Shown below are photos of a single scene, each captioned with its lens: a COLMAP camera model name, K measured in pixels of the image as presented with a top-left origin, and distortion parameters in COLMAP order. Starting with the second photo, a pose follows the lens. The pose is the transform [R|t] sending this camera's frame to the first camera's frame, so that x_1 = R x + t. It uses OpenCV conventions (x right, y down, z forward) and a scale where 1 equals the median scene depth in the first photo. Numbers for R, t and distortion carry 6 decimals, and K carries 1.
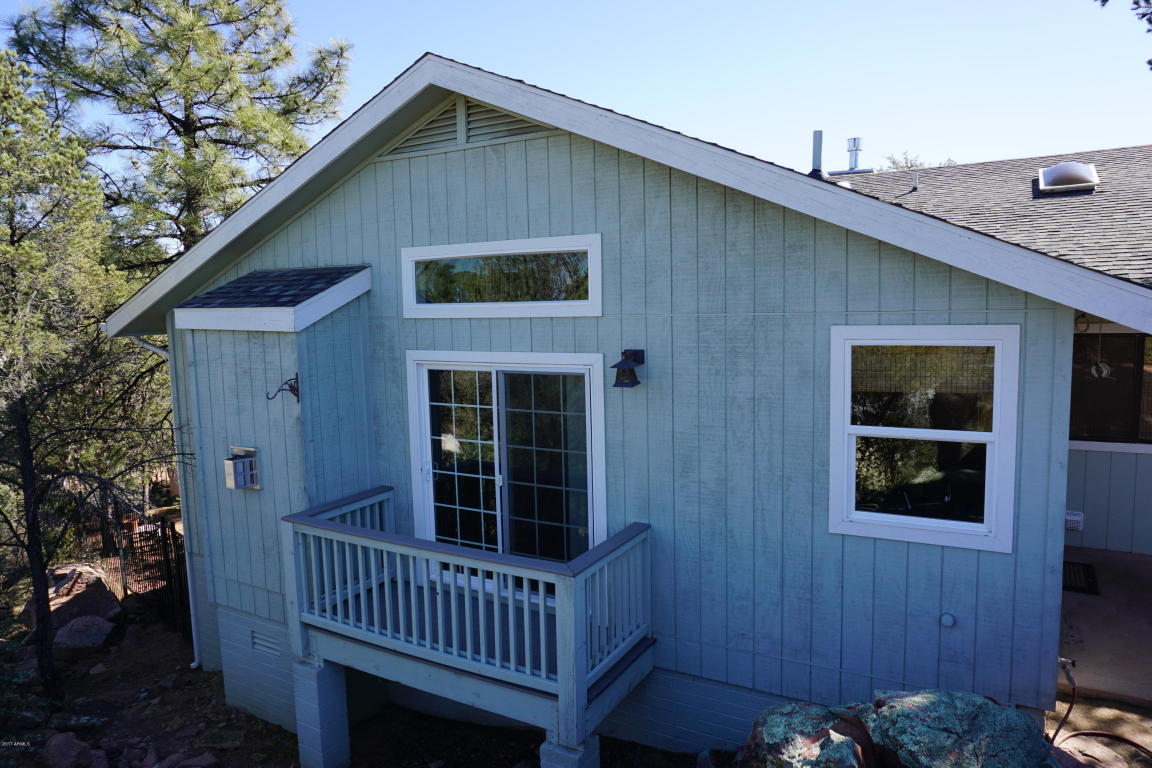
lens RADIAL K [[769.9, 0, 574.0], [0, 769.9, 380.8], [0, 0, 1]] dist [-0.050301, 0.025748]
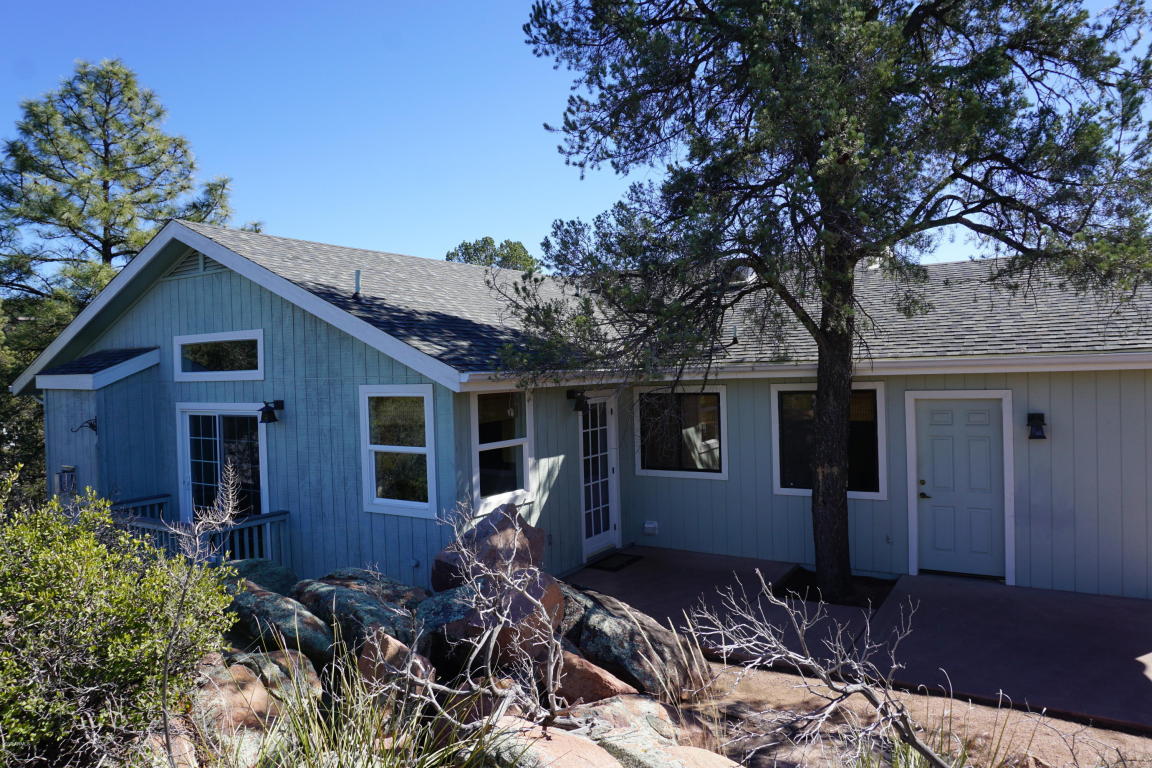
lens RADIAL K [[769.9, 0, 579.1], [0, 769.9, 381.8], [0, 0, 1]] dist [-0.050301, 0.025748]
pose [[0.998703, -0.002662, -0.050848, 0.711813], [-0.001519, 0.996630, -0.082017, 0.045813], [0.050895, 0.081988, 0.995333, -0.507400]]
